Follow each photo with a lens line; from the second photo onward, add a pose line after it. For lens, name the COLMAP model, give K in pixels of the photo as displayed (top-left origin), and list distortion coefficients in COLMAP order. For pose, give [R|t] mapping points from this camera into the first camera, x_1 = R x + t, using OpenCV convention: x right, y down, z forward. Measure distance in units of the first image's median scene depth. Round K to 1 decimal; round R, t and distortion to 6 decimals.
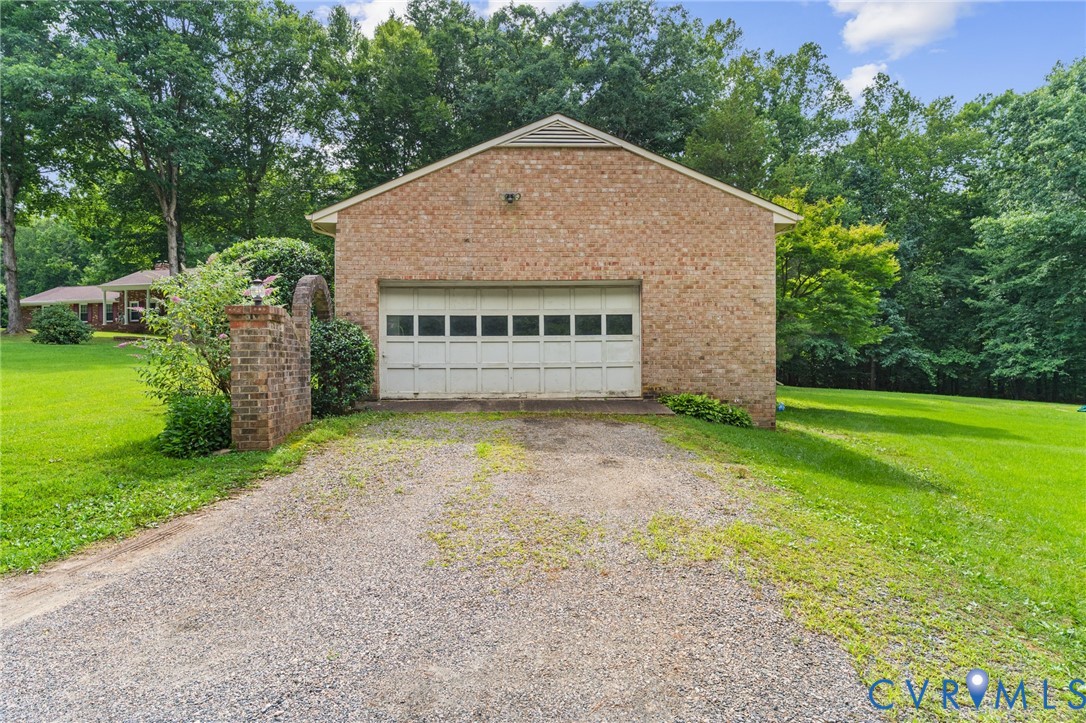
lens RADIAL K [[647.6, 0, 541.2], [0, 647.6, 356.2], [0, 0, 1]] dist [0.004515, 0.002069]
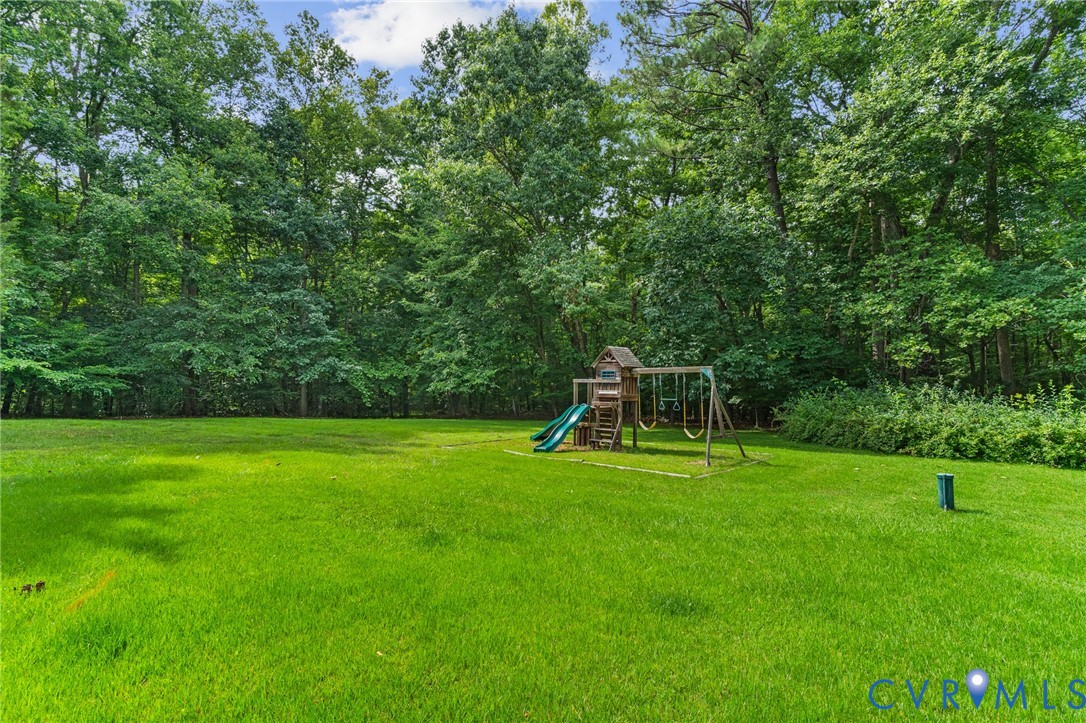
lens RADIAL K [[499.7, 0, 542.9], [0, 499.7, 364.4], [0, 0, 1]] dist [-0.001385, -0.000661]
pose [[0.703819, 0.006128, 0.710353, 0.342581], [0.016648, 0.999546, -0.025118, 0.014629], [-0.710184, 0.029505, 0.703398, 0.442048]]
